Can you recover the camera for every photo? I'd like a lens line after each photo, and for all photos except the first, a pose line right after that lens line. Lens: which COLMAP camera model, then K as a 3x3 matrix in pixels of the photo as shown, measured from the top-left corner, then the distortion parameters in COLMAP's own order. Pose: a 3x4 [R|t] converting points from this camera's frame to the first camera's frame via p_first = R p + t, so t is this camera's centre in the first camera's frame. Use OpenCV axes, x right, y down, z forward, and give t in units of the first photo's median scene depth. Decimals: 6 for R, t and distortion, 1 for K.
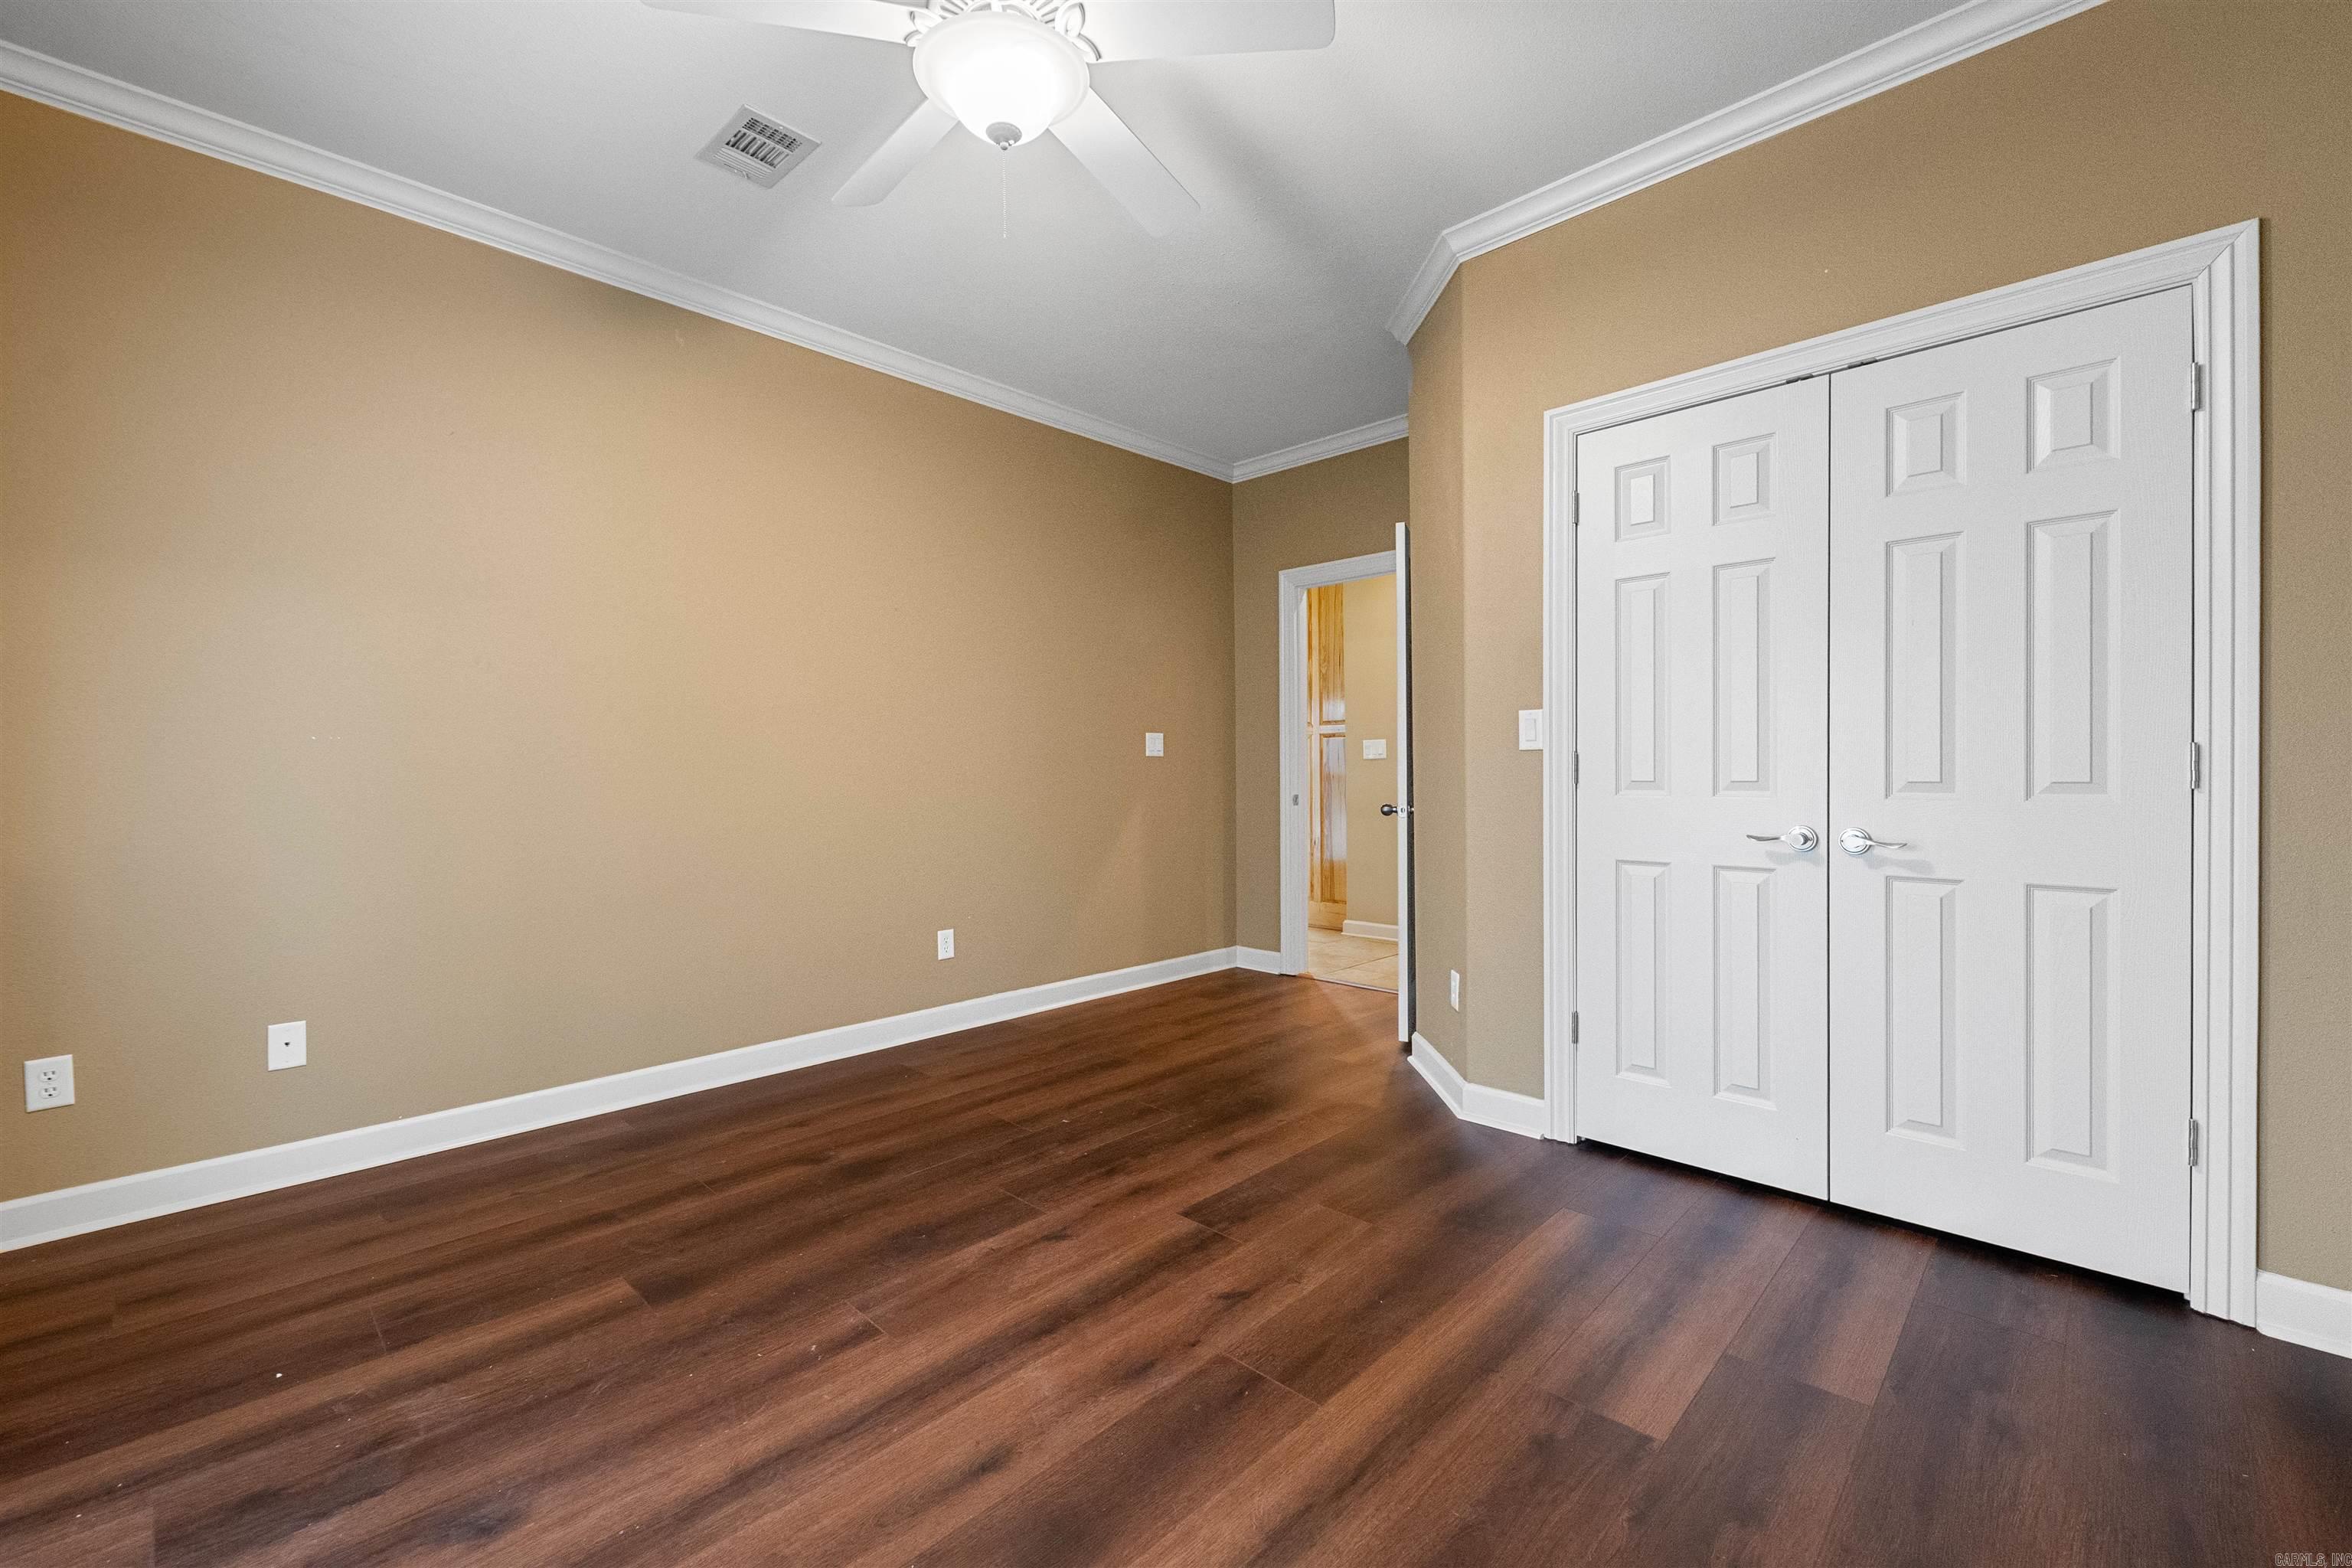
lens RADIAL K [[962.0, 0, 1170.1], [0, 962.0, 784.8], [0, 0, 1]] dist [0.007705, -0.003415]
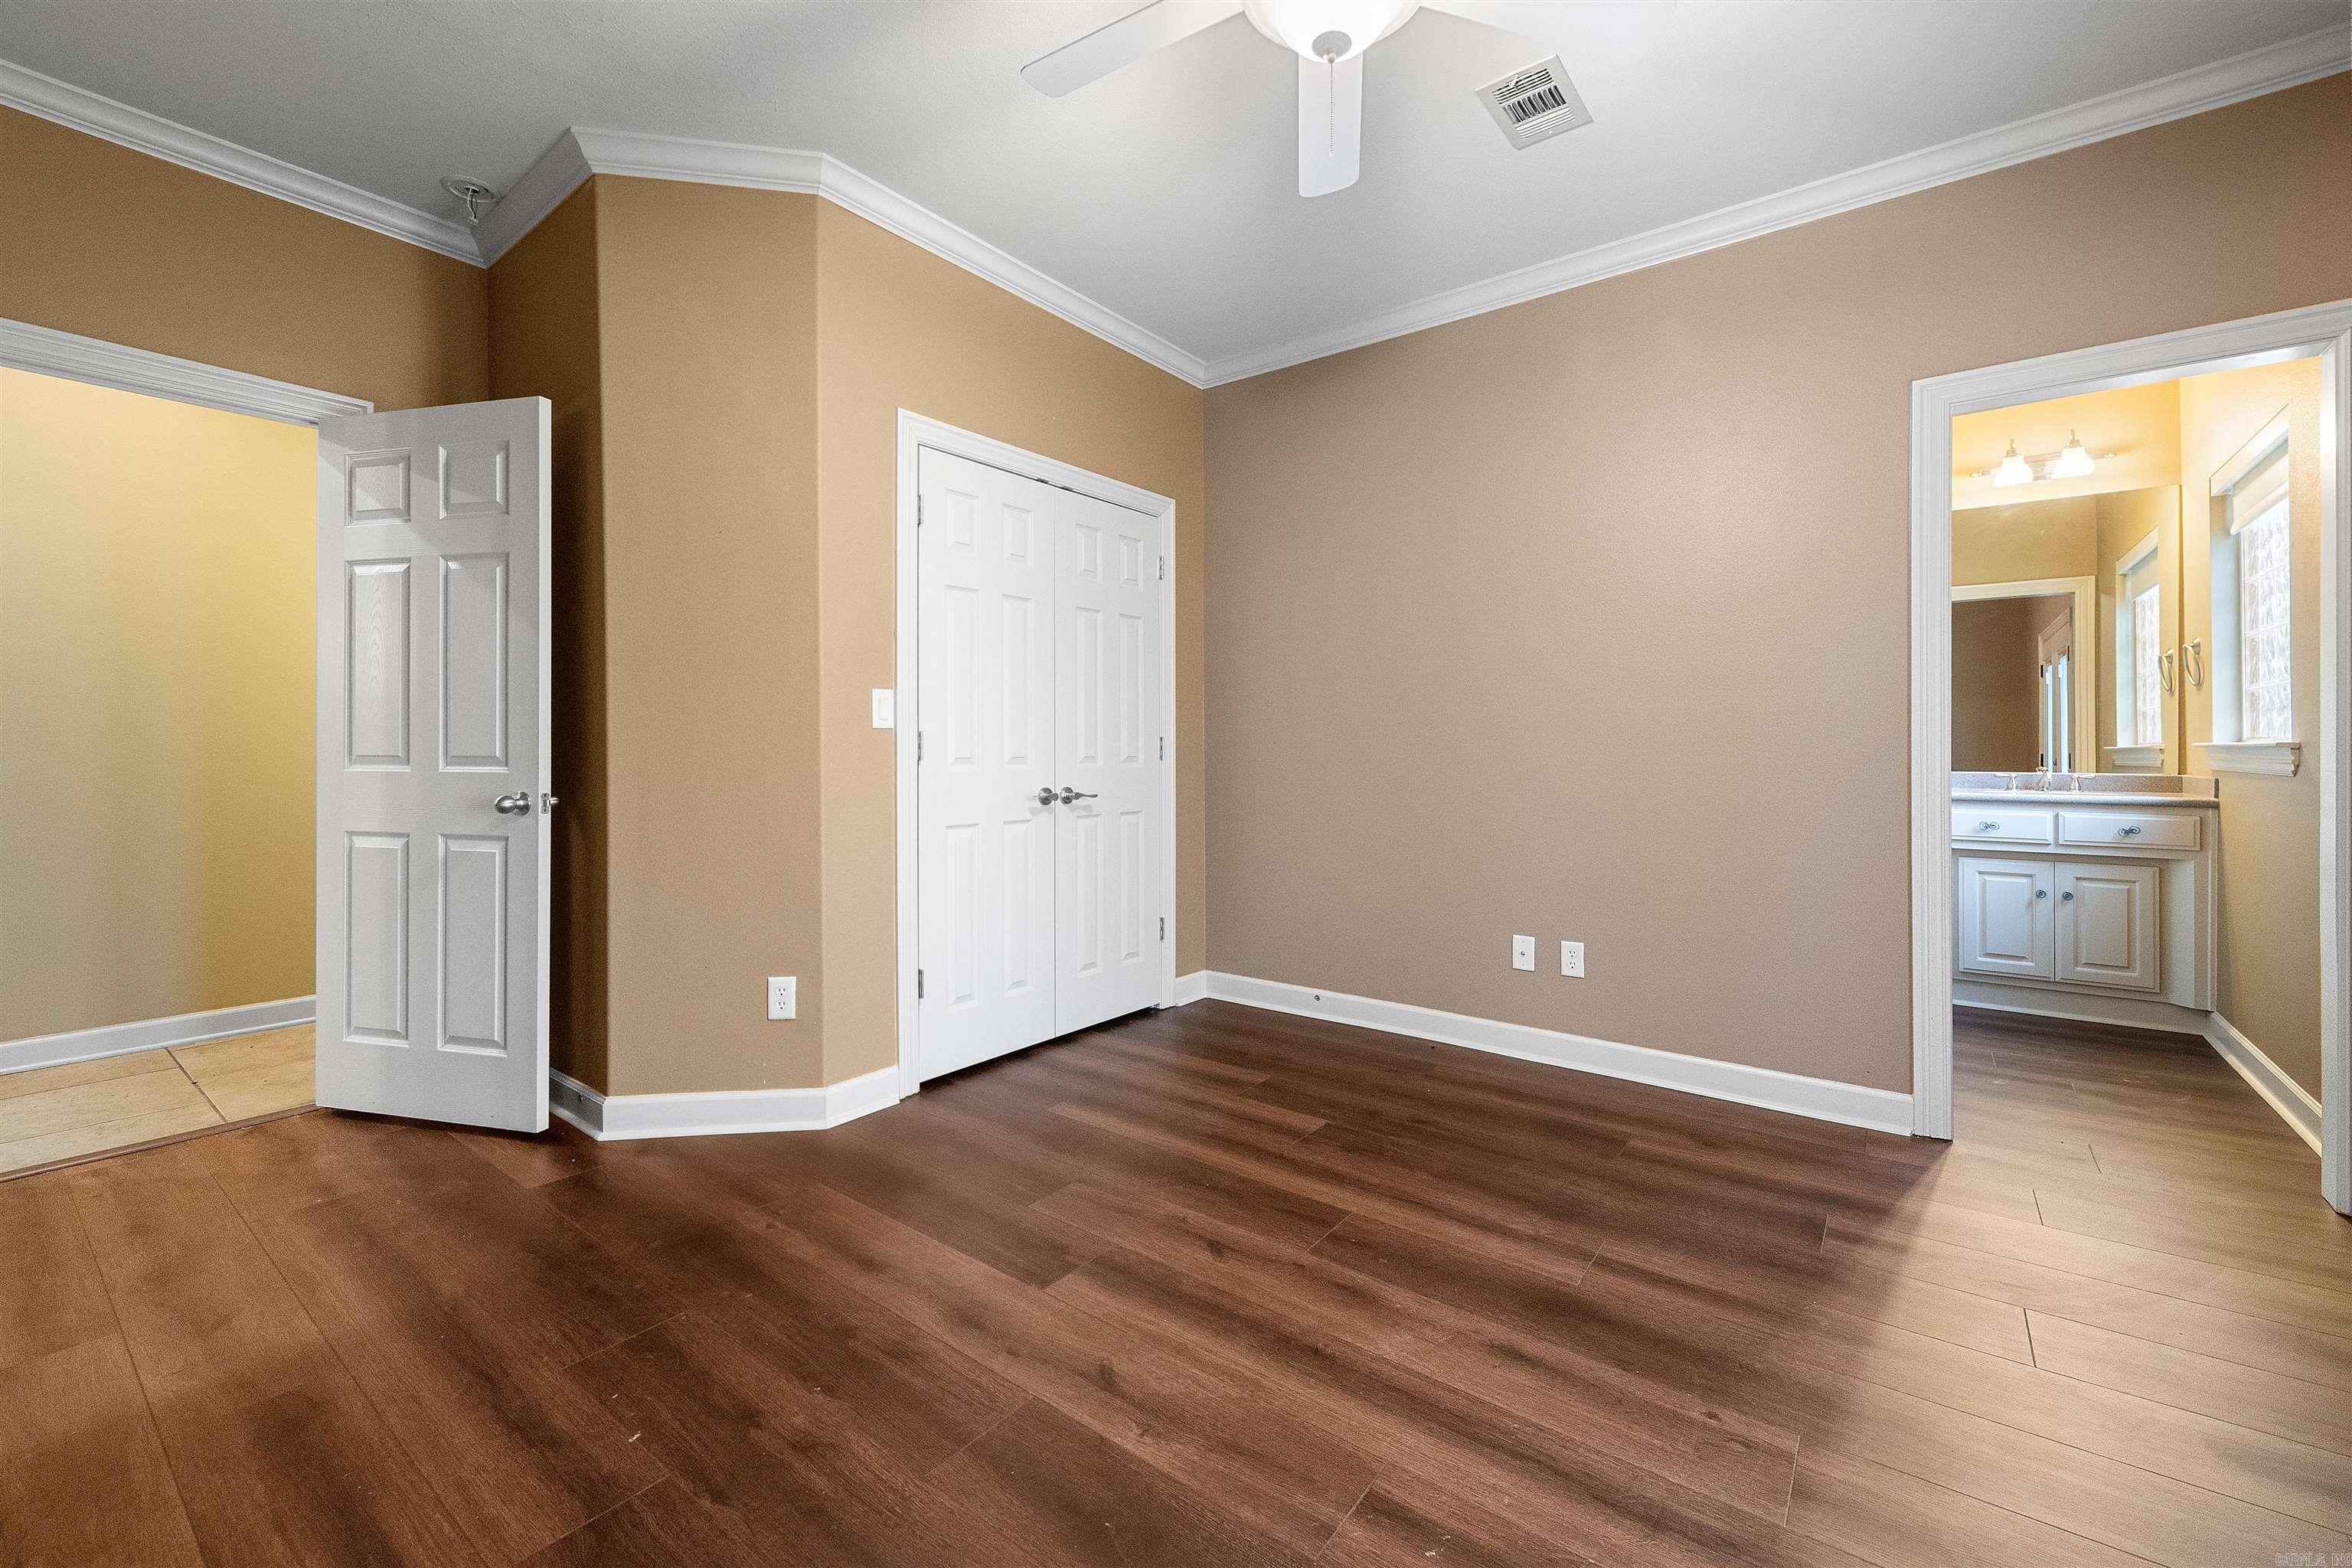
lens RADIAL K [[962.0, 0, 1178.4], [0, 962.0, 744.9], [0, 0, 1]] dist [0.007705, -0.003415]
pose [[-0.123754, 0.009741, 0.992265, -0.860227], [0.011833, 0.999895, -0.008340, -0.007739], [-0.992242, 0.010709, -0.123856, 1.028932]]
